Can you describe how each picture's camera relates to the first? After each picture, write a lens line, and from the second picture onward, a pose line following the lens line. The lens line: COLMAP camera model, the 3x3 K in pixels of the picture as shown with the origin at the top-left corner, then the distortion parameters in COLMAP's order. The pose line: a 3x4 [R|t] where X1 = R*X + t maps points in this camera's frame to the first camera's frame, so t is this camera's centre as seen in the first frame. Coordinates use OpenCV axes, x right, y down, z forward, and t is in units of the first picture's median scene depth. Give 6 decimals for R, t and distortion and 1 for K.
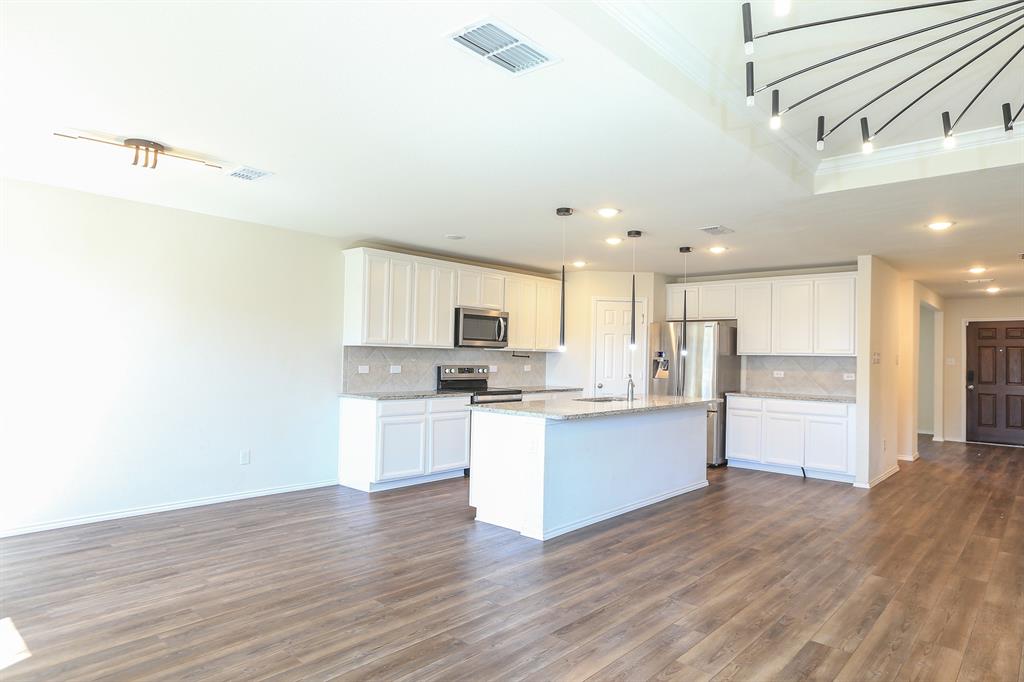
lens RADIAL K [[600.8, 0, 512.0], [0, 600.8, 341.0], [0, 0, 1]] dist [-0.001744, -0.002004]
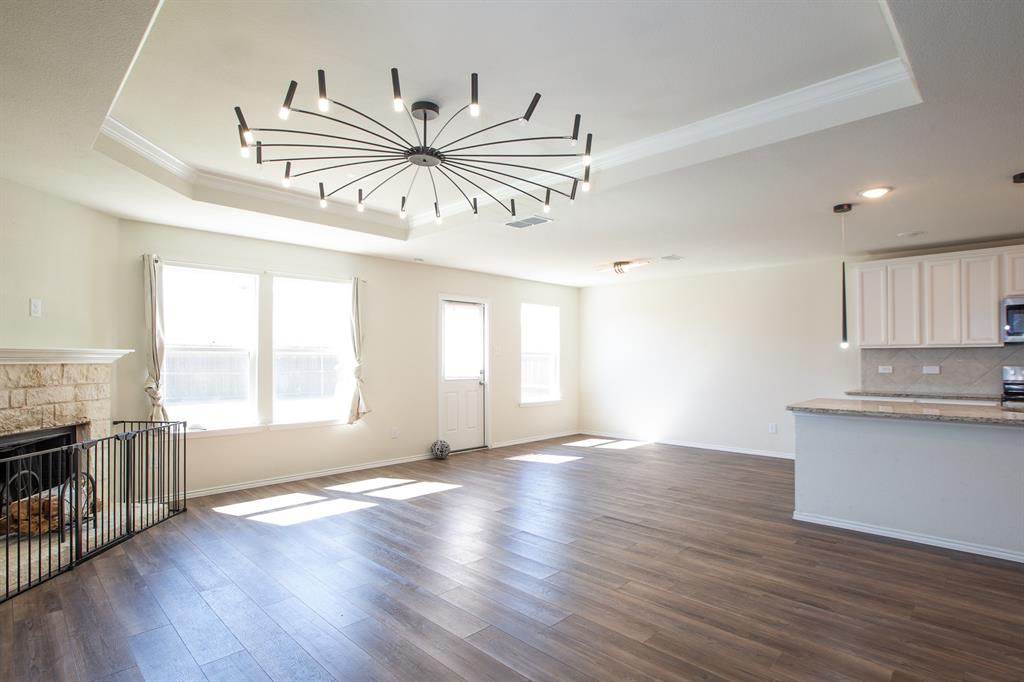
lens RADIAL K [[511.5, 0, 512.0], [0, 511.5, 341.0], [0, 0, 1]] dist [-0.068871, 0.000163]
pose [[-0.044758, -0.050485, -0.997721, 0.484975], [0.026170, 0.998320, -0.051689, 0.017087], [0.998655, -0.028424, -0.043362, 0.253192]]
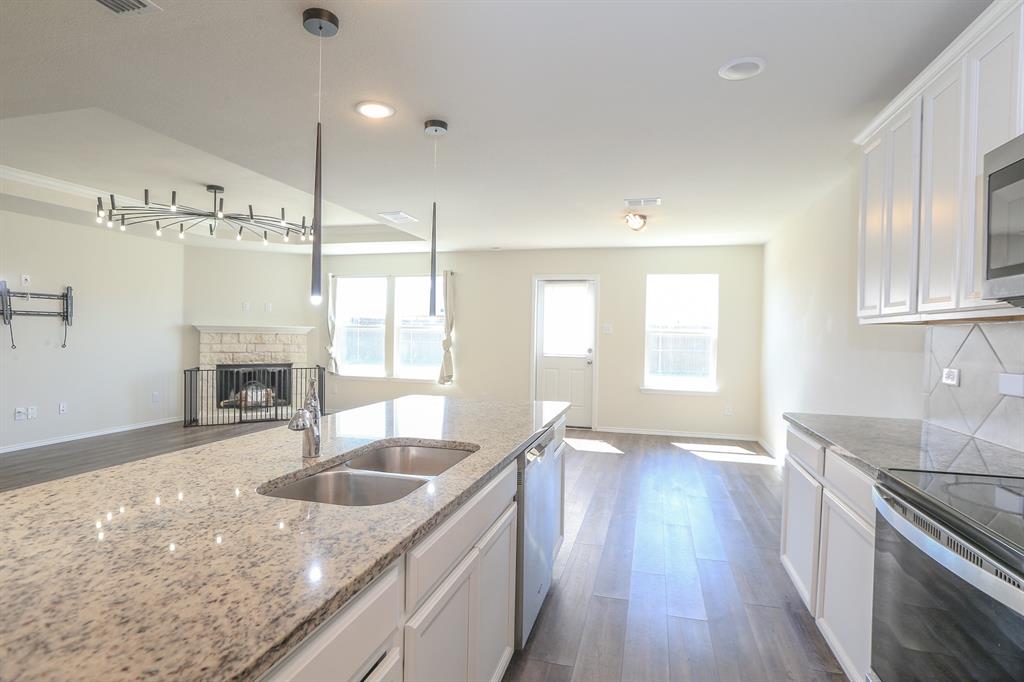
lens RADIAL K [[514.0, 0, 512.0], [0, 514.0, 341.0], [0, 0, 1]] dist [-0.034374, 0.000638]
pose [[-0.899399, -0.027566, -0.436260, 0.124952], [-0.023035, 0.999612, -0.015673, 0.022942], [0.436522, -0.004047, -0.899684, 0.821642]]
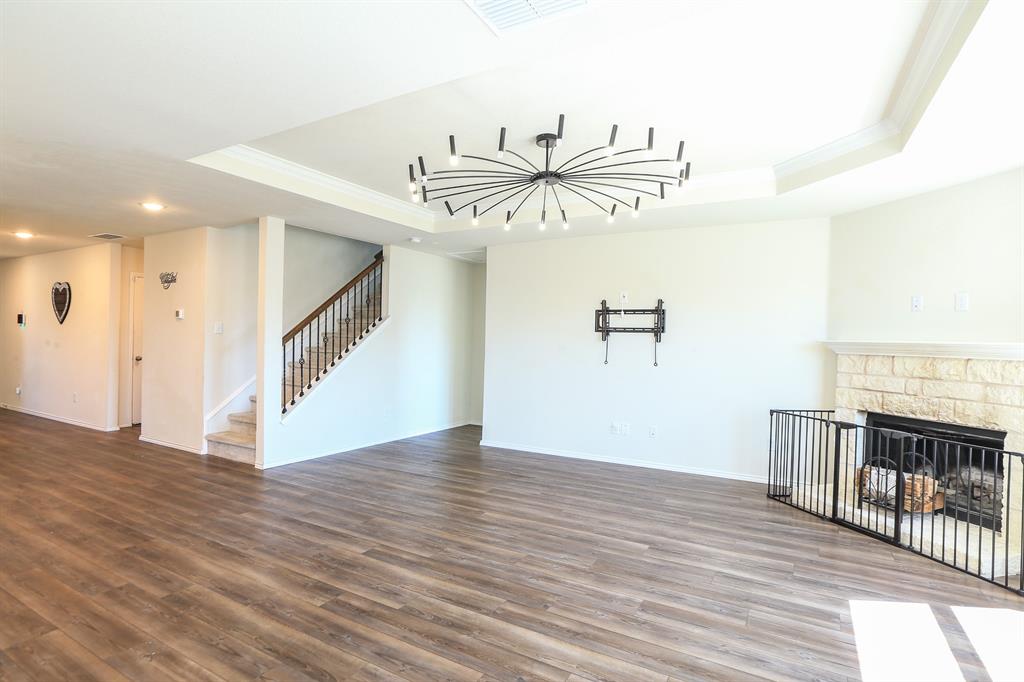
lens RADIAL K [[514.0, 0, 512.0], [0, 514.0, 341.0], [0, 0, 1]] dist [-0.034374, 0.000638]
pose [[-0.207278, -0.028596, 0.977864, -0.193900], [-0.050036, 0.998574, 0.018596, 0.002405], [-0.977002, -0.045074, -0.208413, 0.289860]]
